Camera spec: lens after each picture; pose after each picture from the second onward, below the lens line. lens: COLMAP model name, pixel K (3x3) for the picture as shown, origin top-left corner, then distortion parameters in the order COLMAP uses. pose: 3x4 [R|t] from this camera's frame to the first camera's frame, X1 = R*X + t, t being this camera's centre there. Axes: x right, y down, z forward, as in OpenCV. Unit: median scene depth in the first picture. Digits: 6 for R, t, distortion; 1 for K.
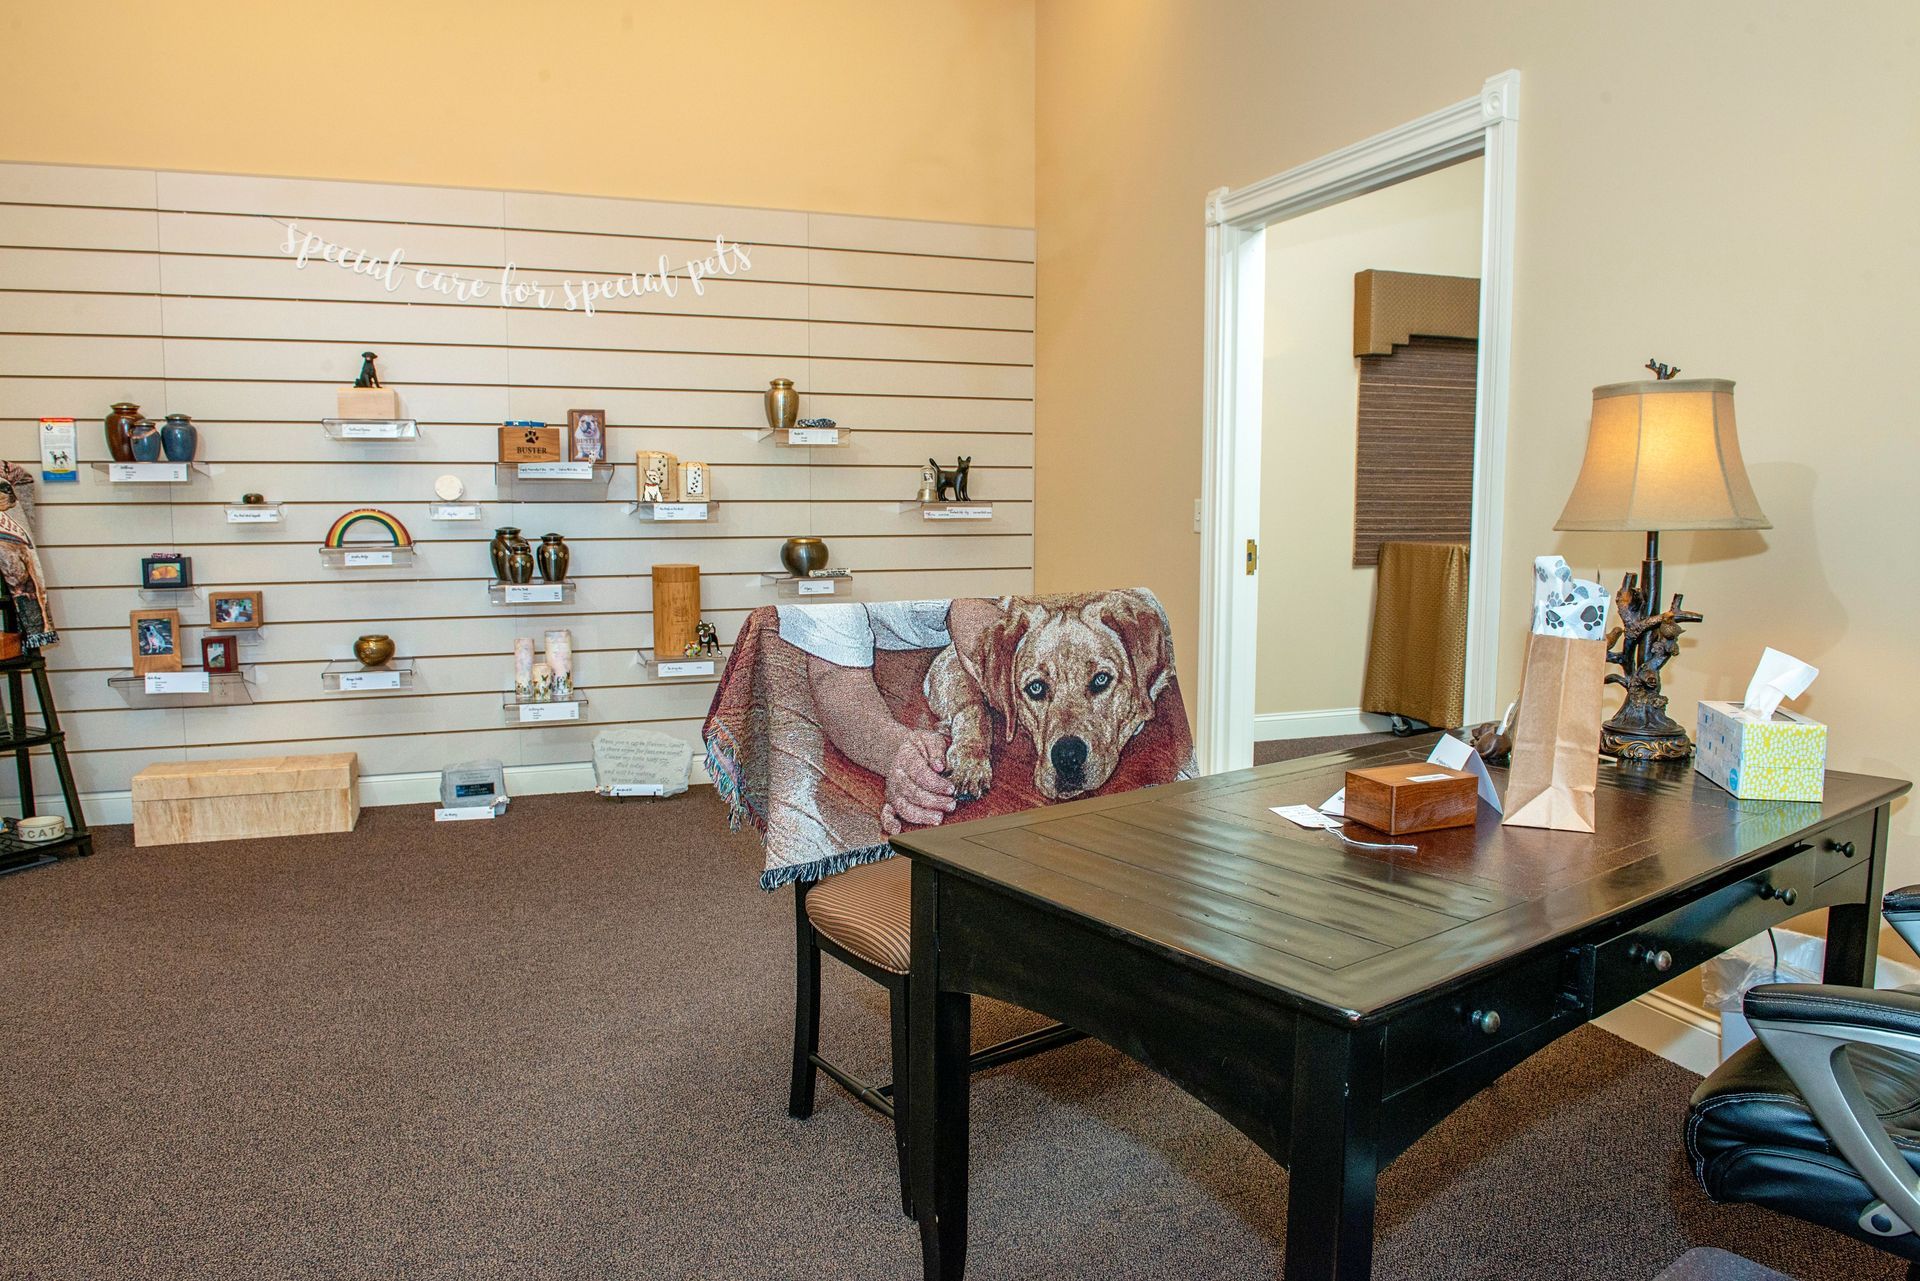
lens RADIAL K [[1328.7, 0, 960.0], [0, 1328.7, 640.5], [0, 0, 1]] dist [-0.041386, -0.009360]
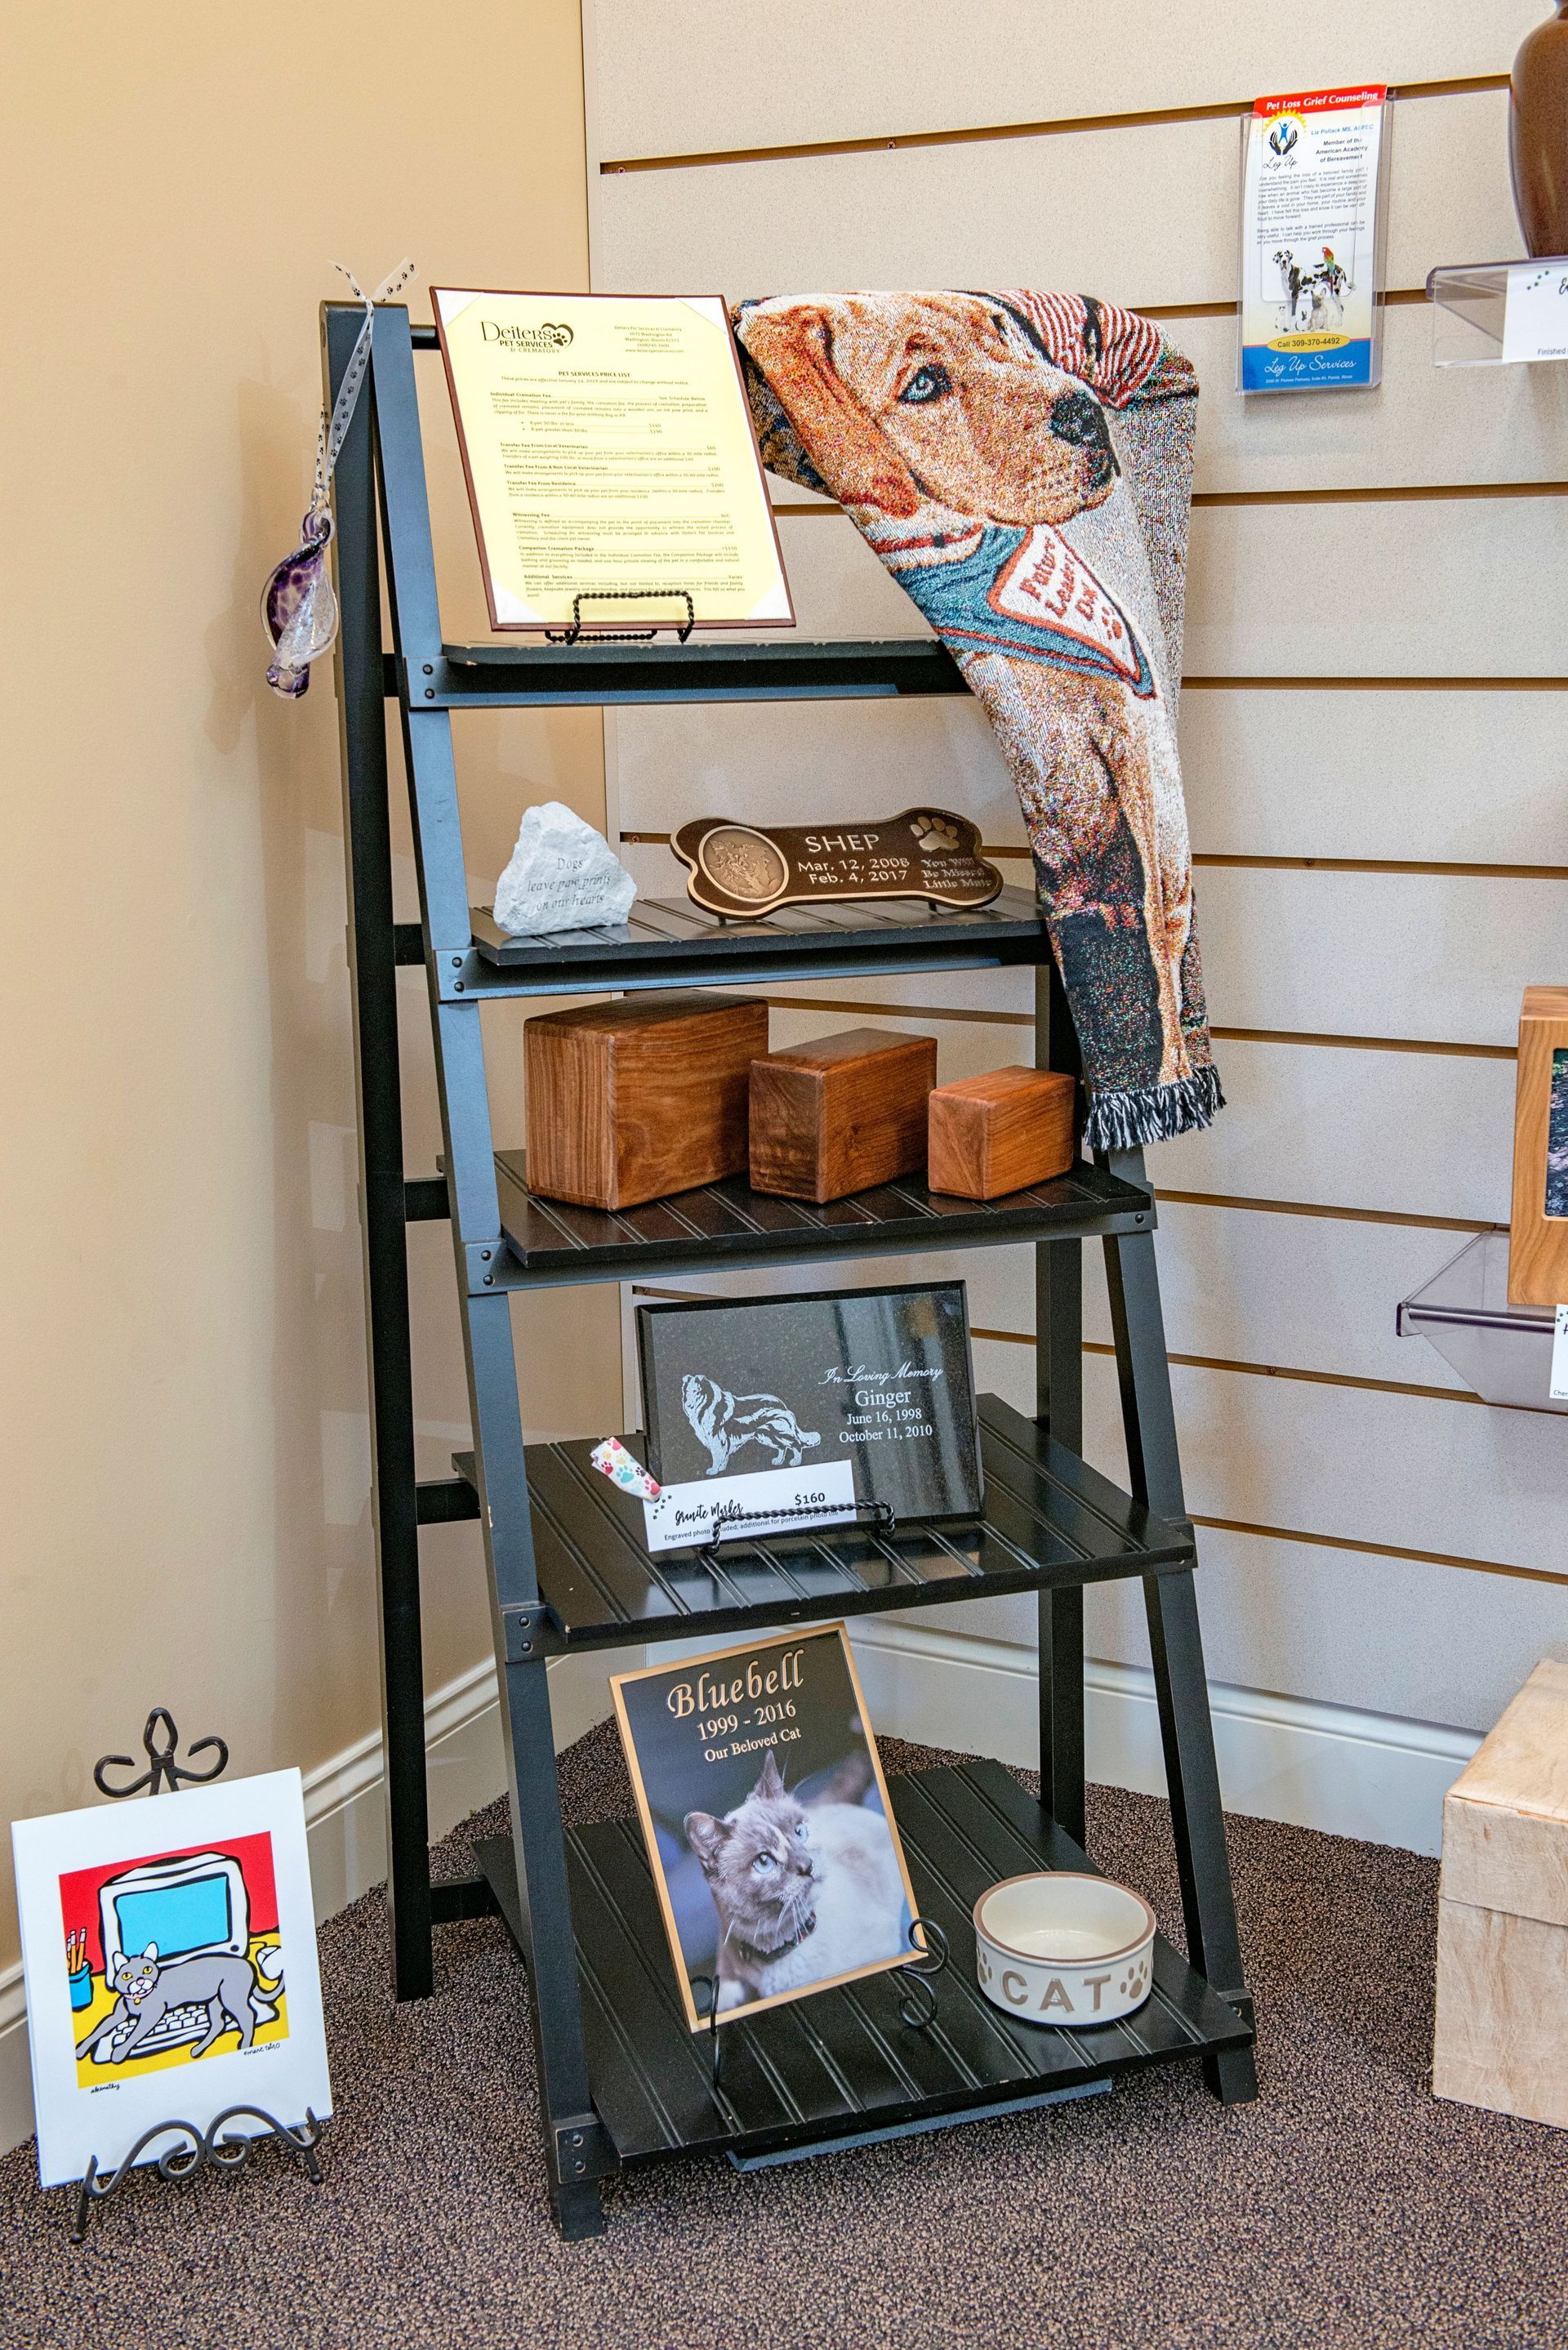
lens RADIAL K [[2663.6, 0, 784.0], [0, 2663.6, 1175.0], [0, 0, 1]] dist [0.081865, -0.029973]
pose [[0.670626, 0.153242, -0.725794, -0.377417], [-0.065067, 0.986810, 0.148231, -0.049358], [0.738936, -0.052182, 0.671752, 0.587214]]
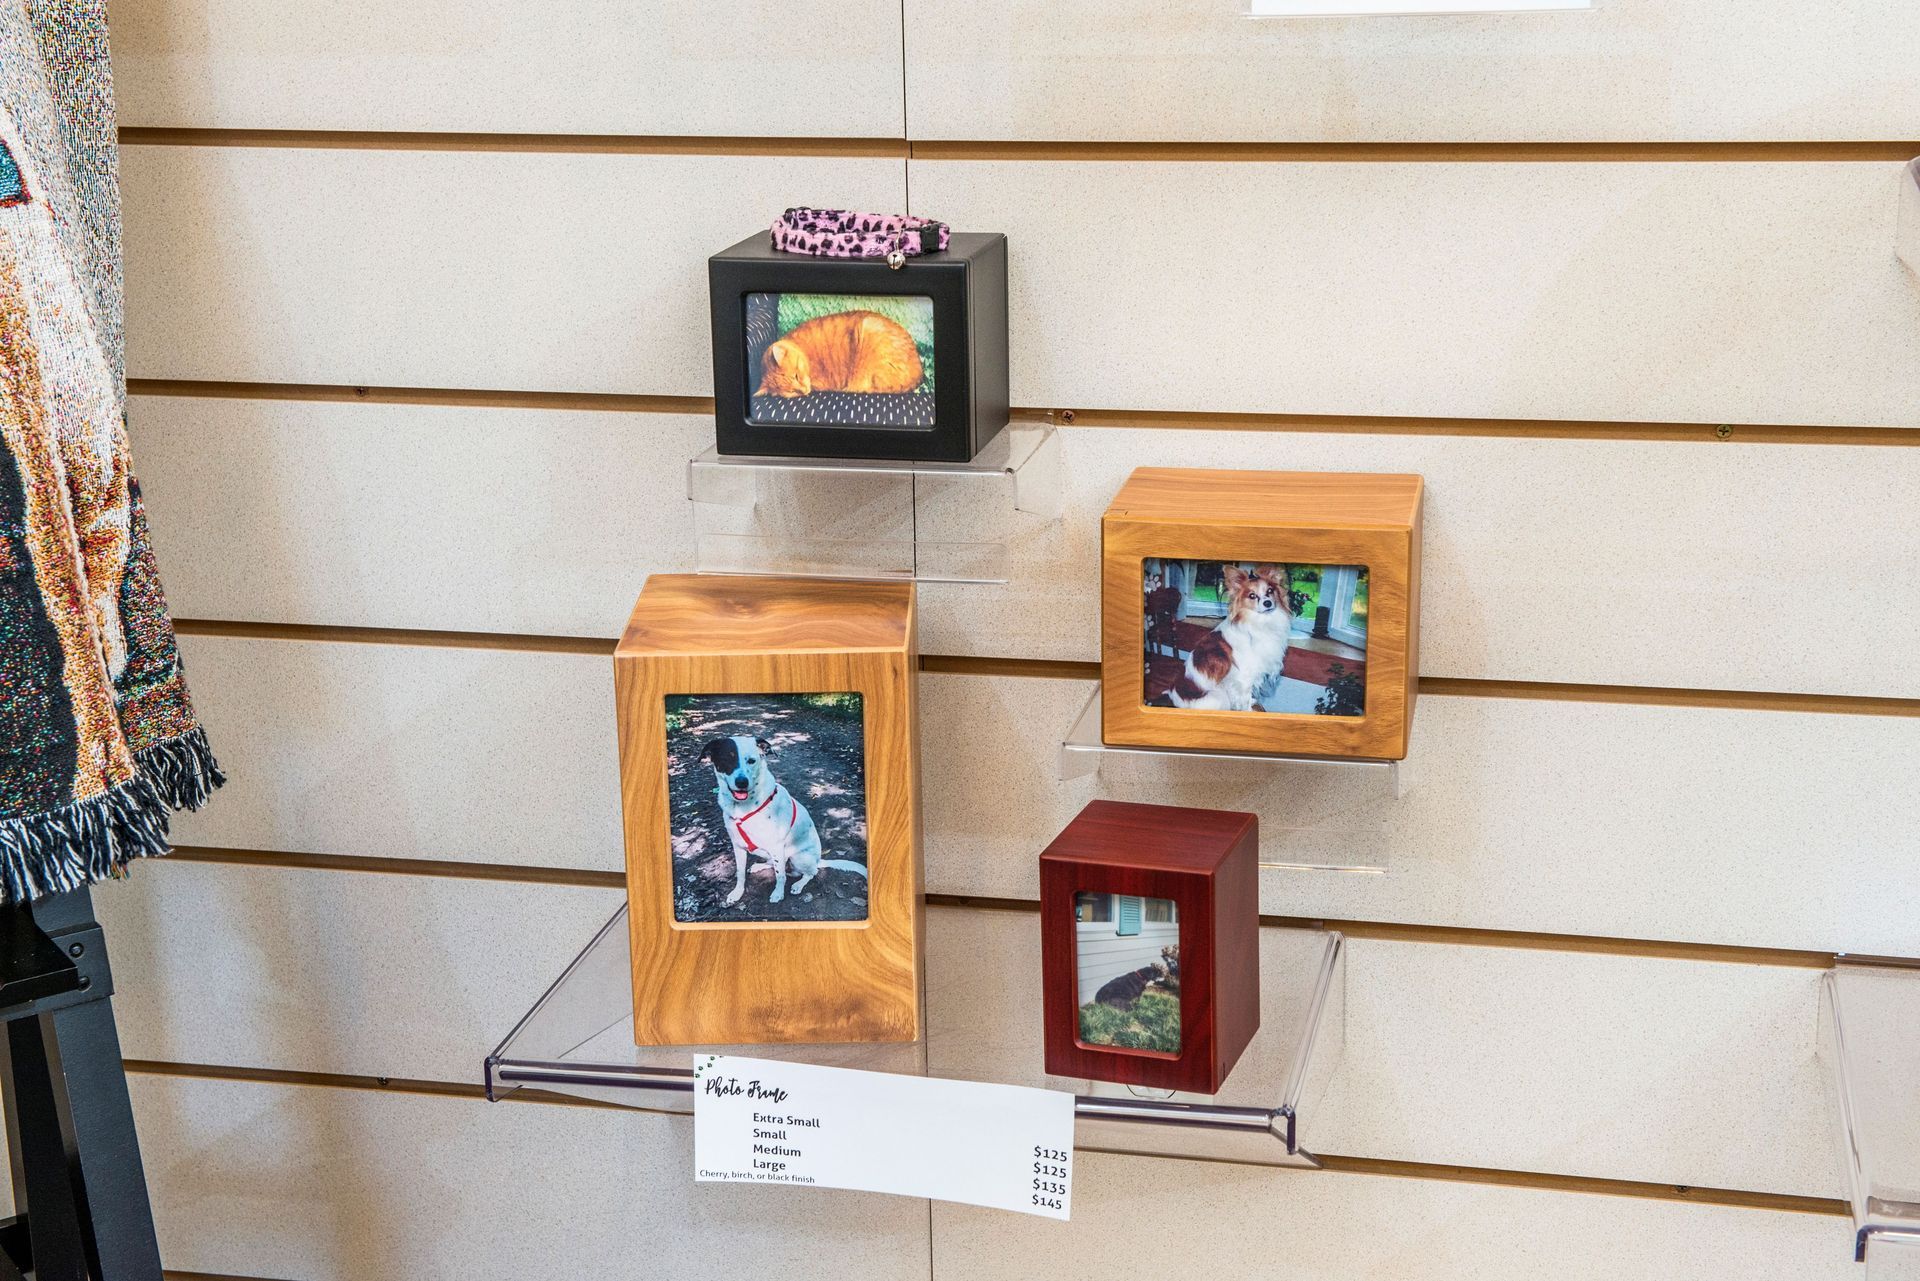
lens RADIAL K [[2870.5, 0, 960.0], [0, 2870.5, 640.5], [0, 0, 1]] dist [0.102349, -0.018023]
pose [[0.845888, 0.138549, -0.515050, -0.414600], [-0.039602, 0.979321, 0.198398, -0.083686], [0.531888, -0.147426, 0.833883, 0.712529]]
